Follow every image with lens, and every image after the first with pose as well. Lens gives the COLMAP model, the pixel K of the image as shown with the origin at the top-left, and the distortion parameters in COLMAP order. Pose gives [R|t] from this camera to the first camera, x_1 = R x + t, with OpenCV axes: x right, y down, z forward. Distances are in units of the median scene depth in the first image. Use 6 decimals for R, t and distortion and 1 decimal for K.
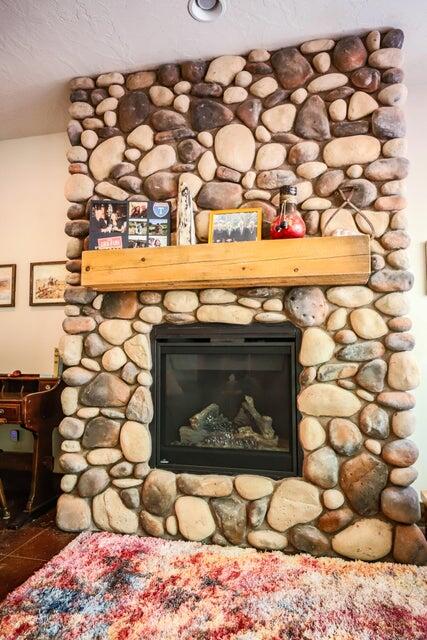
lens RADIAL K [[414.9, 0, 212.5], [0, 414.9, 318.7], [0, 0, 1]] dist [-0.004311, 0.004533]
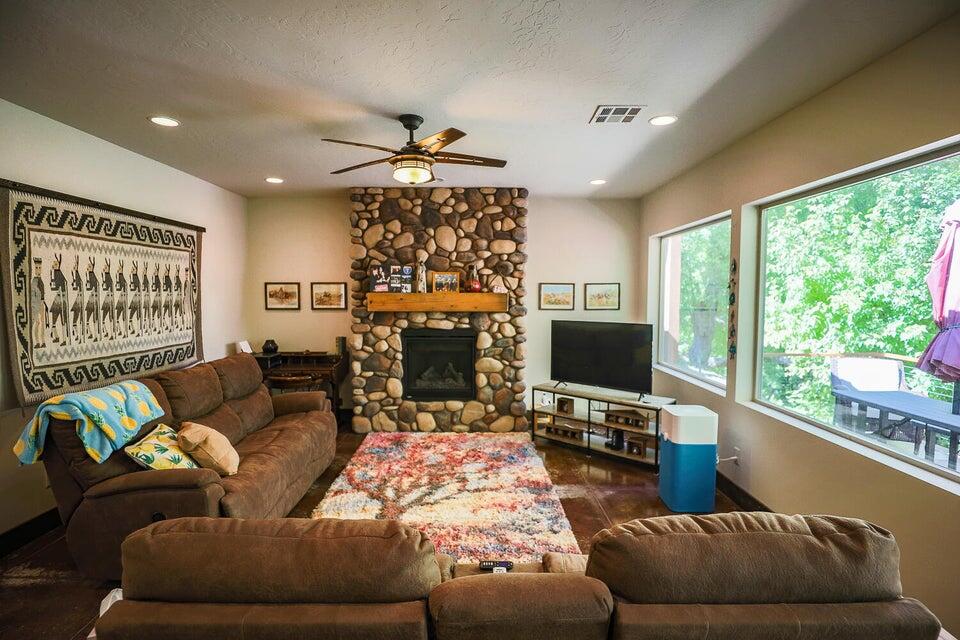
lens RADIAL K [[471.1, 0, 481.0], [0, 471.1, 322.6], [0, 0, 1]] dist [-0.036365, 0.006352]
pose [[0.973391, -0.011690, 0.228852, -0.299256], [-0.020454, 0.990279, 0.137586, -0.333363], [-0.228235, -0.138606, 0.963689, -1.231666]]
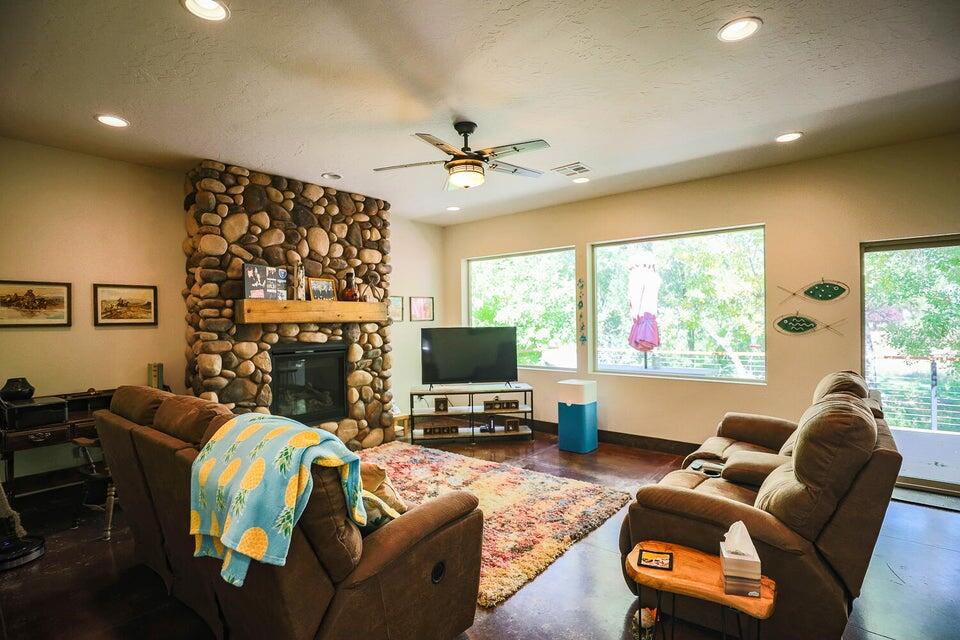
lens RADIAL K [[471.1, 0, 488.0], [0, 471.1, 321.5], [0, 0, 1]] dist [-0.036365, 0.006352]
pose [[0.435841, -0.008794, 0.899981, -1.432969], [-0.058043, 0.997596, 0.037857, -0.194474], [-0.898150, -0.068737, 0.434283, -0.524745]]
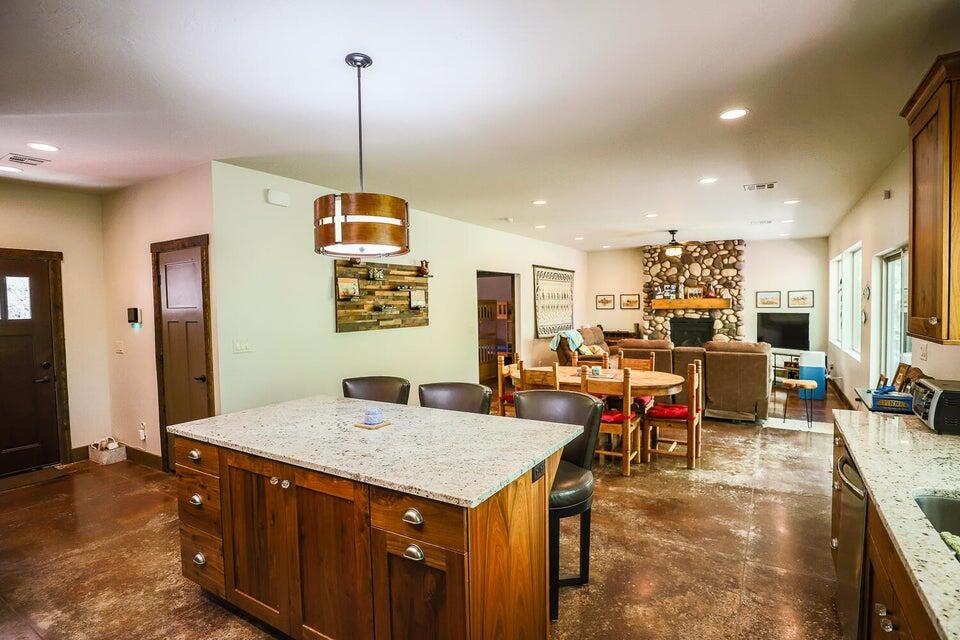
lens RADIAL K [[471.1, 0, 491.8], [0, 471.1, 320.7], [0, 0, 1]] dist [-0.036365, 0.006352]
pose [[0.953262, -0.003943, -0.302120, -0.412352], [0.038711, 0.993268, 0.109183, -0.489952], [0.299655, -0.115775, 0.946997, -3.497138]]
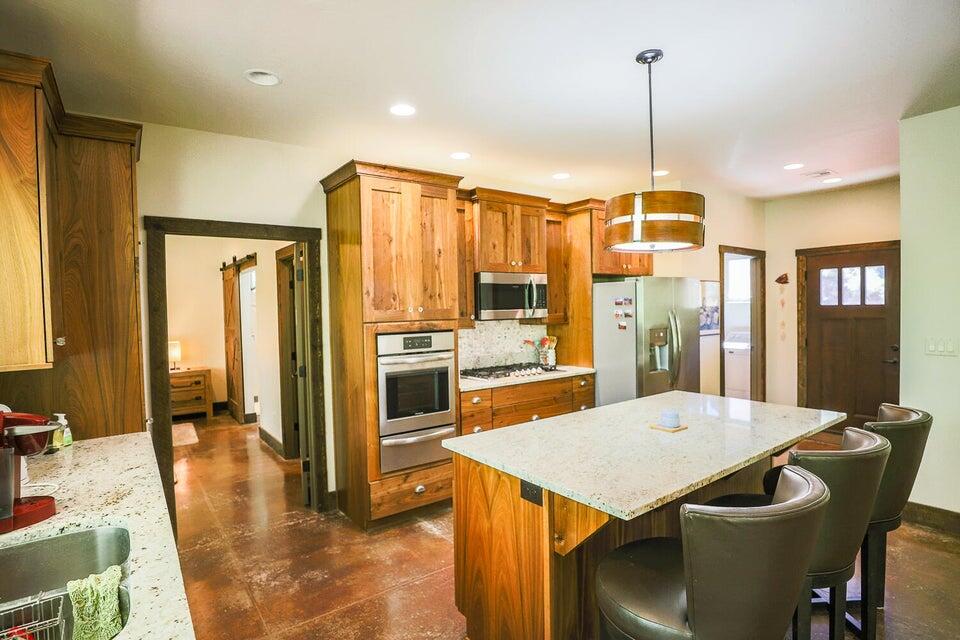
lens RADIAL K [[498.9, 0, 484.5], [0, 498.9, 318.4], [0, 0, 1]] dist [-0.031782, -0.000430]
pose [[-0.644173, 0.034055, -0.764121, 0.032420], [0.079635, 0.996565, -0.022720, -0.399994], [0.760723, -0.075487, -0.644673, -2.305105]]
